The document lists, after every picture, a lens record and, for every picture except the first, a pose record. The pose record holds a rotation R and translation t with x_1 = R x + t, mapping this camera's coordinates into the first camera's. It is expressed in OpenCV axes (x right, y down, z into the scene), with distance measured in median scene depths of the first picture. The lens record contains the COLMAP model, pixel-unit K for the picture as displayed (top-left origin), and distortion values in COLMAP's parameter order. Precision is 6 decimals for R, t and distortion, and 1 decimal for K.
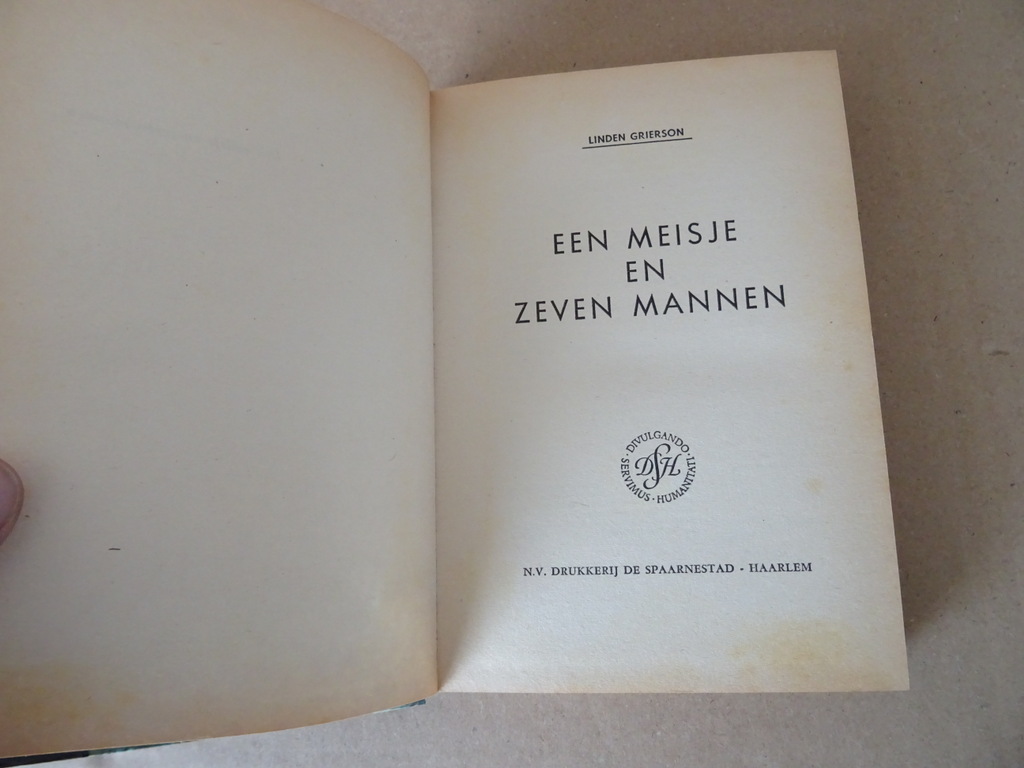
lens RADIAL K [[721.5, 0, 516.0], [0, 721.5, 380.9], [0, 0, 1]] dist [-0.013121, -0.010105]
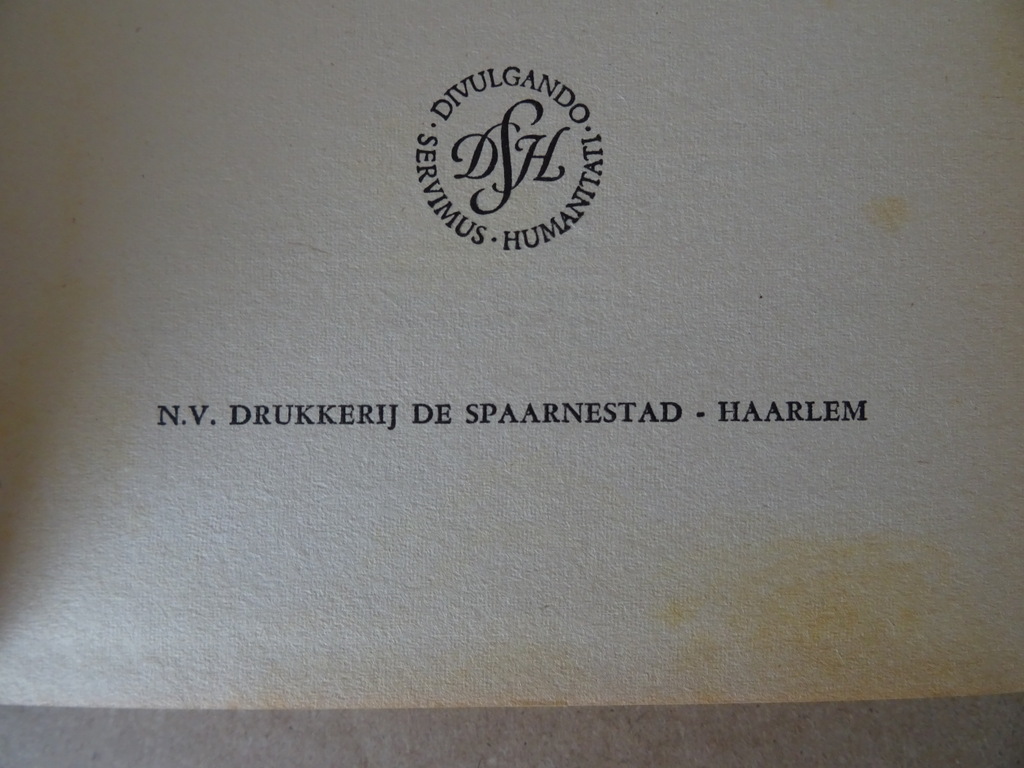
lens RADIAL K [[721.5, 0, 508.5], [0, 721.5, 382.3], [0, 0, 1]] dist [-0.013121, -0.010105]
pose [[0.991657, 0.021288, 0.127134, 0.150284], [-0.040960, 0.987191, 0.154194, 0.180479], [-0.122223, -0.158115, 0.979827, 0.601229]]
